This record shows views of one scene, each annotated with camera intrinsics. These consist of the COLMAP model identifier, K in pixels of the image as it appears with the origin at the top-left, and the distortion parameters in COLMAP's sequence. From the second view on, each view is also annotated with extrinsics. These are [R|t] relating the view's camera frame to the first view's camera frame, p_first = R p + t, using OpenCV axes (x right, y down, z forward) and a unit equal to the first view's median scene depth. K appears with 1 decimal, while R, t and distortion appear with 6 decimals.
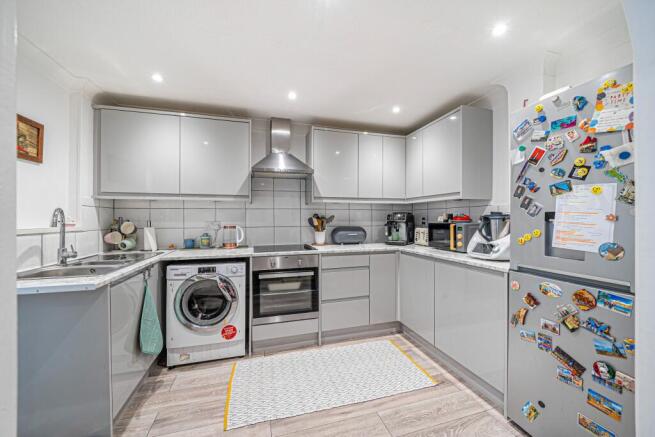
lens RADIAL K [[245.6, 0, 327.5], [0, 245.6, 218.5], [0, 0, 1]] dist [-0.014889, 0.000005]
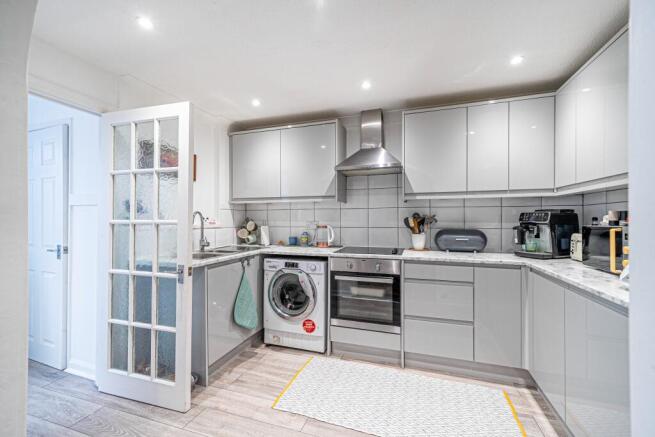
lens RADIAL K [[274.7, 0, 327.5], [0, 274.7, 218.5], [0, 0, 1]] dist [0.000224, 0.000042]
pose [[0.817053, 0.000771, -0.576562, 0.311870], [0.000063, 0.999999, 0.001427, -0.001985], [0.576563, -0.001202, 0.817052, 0.066614]]
